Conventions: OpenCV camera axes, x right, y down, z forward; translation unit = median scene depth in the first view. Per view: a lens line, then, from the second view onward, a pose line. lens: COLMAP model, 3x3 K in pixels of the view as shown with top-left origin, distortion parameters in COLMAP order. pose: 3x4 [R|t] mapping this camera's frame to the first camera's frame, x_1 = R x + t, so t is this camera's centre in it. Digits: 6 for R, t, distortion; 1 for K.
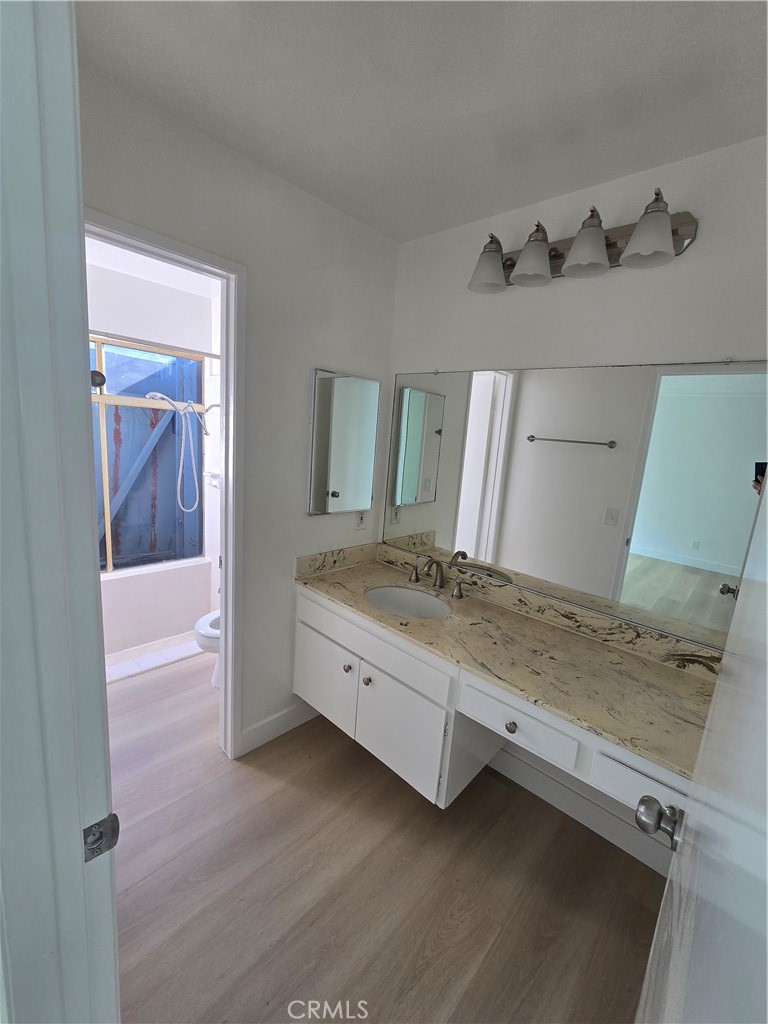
lens RADIAL K [[419.0, 0, 390.6], [0, 419.0, 507.8], [0, 0, 1]] dist [-0.003059, 0.000006]
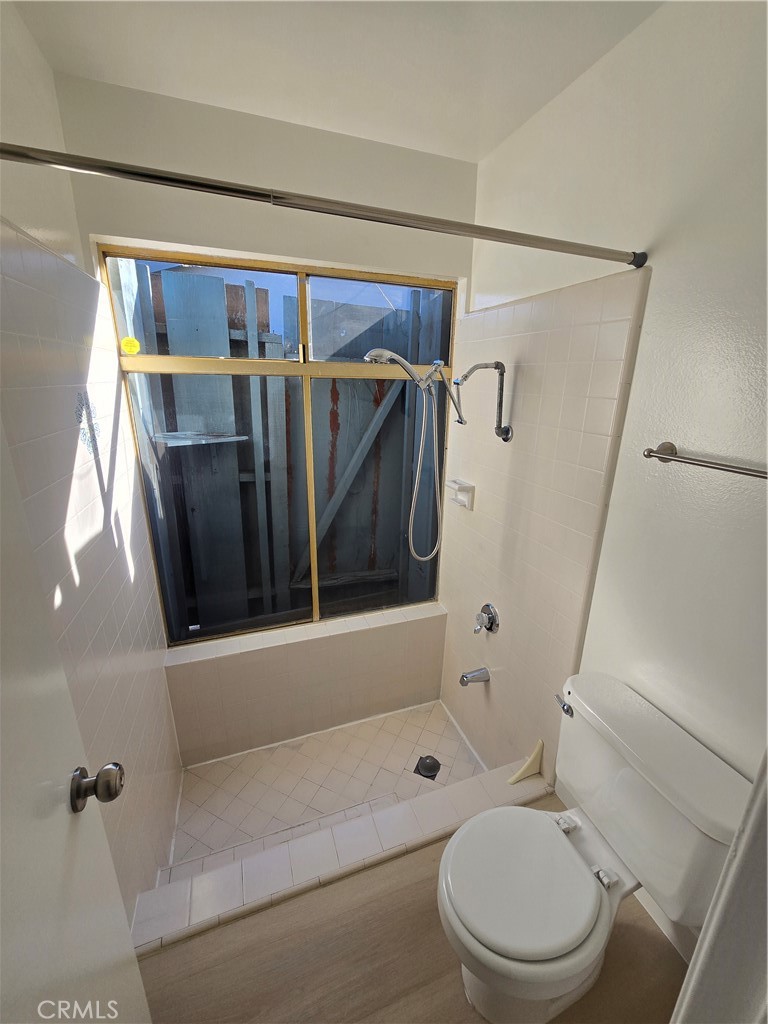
lens RADIAL K [[419.0, 0, 390.6], [0, 419.0, 507.8], [0, 0, 1]] dist [-0.003059, 0.000006]
pose [[0.883984, 0.077599, -0.461032, -0.215144], [-0.035235, 0.994383, 0.099809, -0.095761], [0.466188, -0.071985, 0.881752, 0.388058]]
